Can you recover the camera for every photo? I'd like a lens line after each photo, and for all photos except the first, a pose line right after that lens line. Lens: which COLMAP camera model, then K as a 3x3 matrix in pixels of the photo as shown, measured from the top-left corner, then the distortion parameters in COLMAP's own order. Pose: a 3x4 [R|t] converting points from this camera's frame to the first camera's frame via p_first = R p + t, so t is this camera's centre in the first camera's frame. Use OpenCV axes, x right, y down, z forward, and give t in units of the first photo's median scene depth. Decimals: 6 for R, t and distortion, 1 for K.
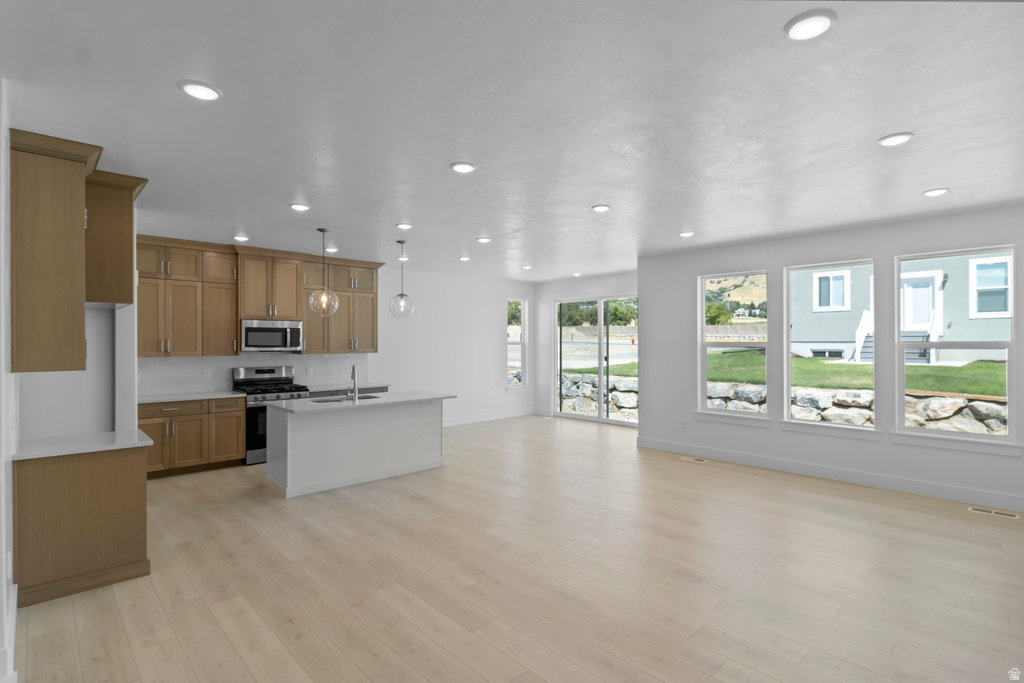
lens RADIAL K [[511.3, 0, 516.8], [0, 511.3, 351.9], [0, 0, 1]] dist [0.000343, -0.001610]
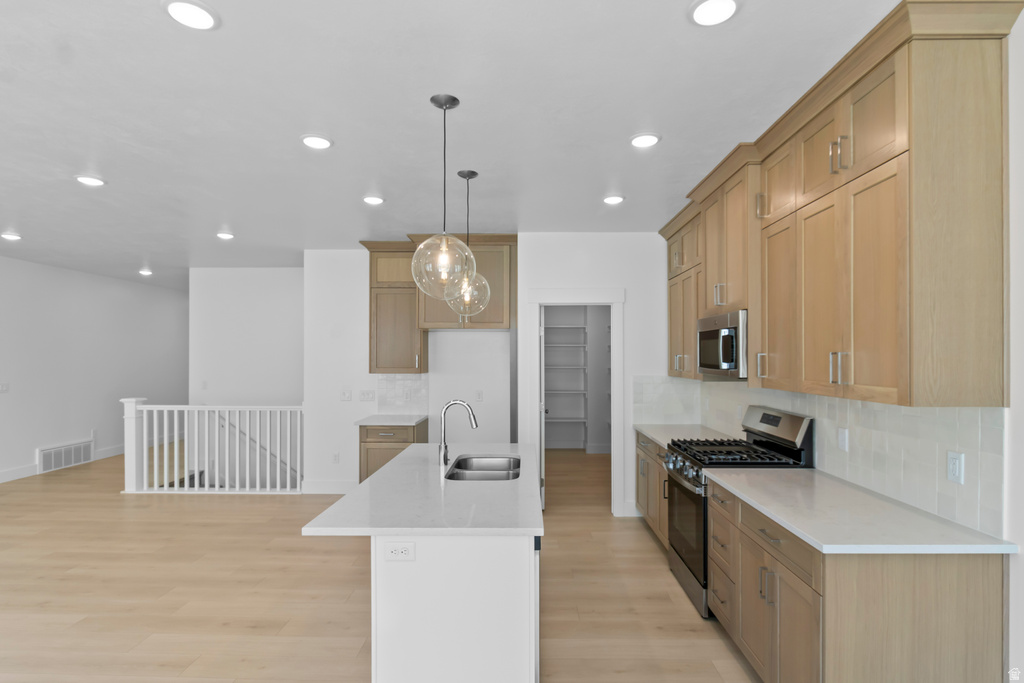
lens RADIAL K [[511.3, 0, 516.8], [0, 511.3, 351.9], [0, 0, 1]] dist [0.000343, -0.001610]
pose [[-0.698130, -0.003881, -0.715960, 0.014332], [-0.013067, 0.999888, 0.007322, -0.022090], [0.715852, 0.014467, -0.698103, 1.032662]]
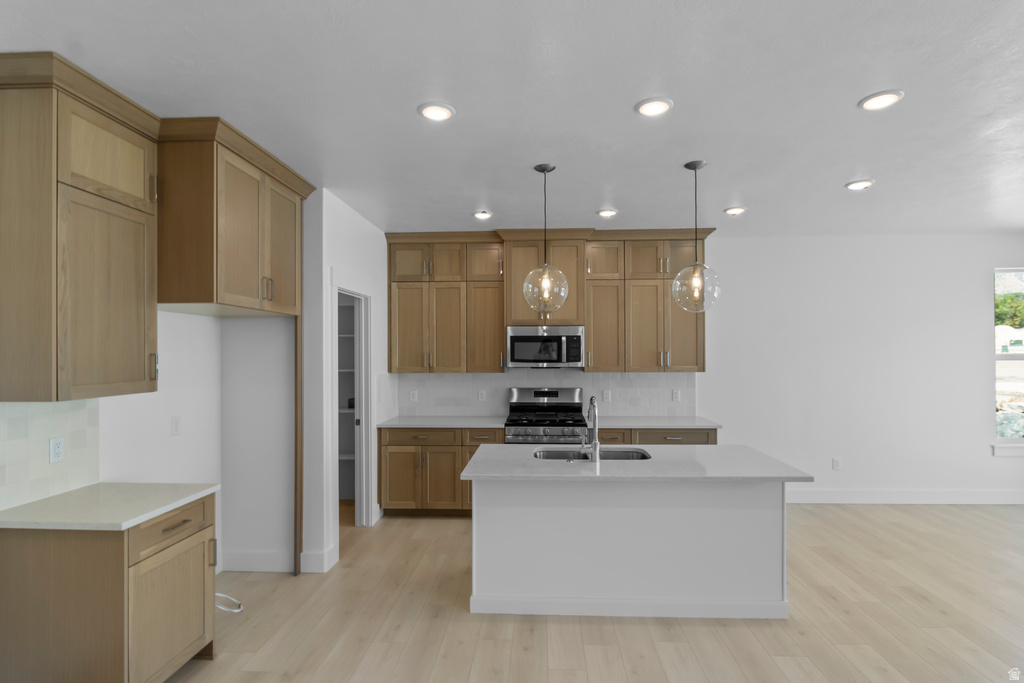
lens RADIAL K [[511.3, 0, 516.8], [0, 511.3, 351.9], [0, 0, 1]] dist [0.000343, -0.001610]
pose [[0.698560, -0.003954, -0.715541, 0.017220], [-0.011083, 0.999805, -0.016344, -0.010439], [0.715466, 0.019348, 0.698380, 0.405428]]
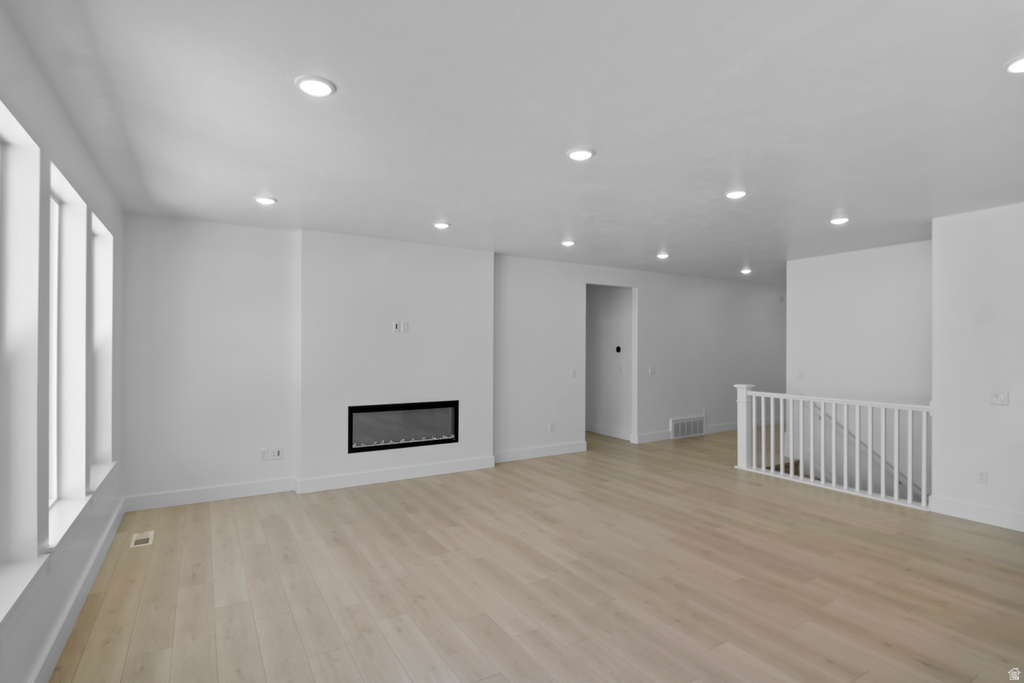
lens RADIAL K [[503.6, 0, 512.0], [0, 503.6, 341.5], [0, 0, 1]] dist [-0.012848, -0.000772]
pose [[-0.978776, 0.007428, 0.204797, 0.069454], [0.009572, 0.999909, 0.009481, -0.023176], [-0.204708, 0.011240, -0.978758, 0.991200]]
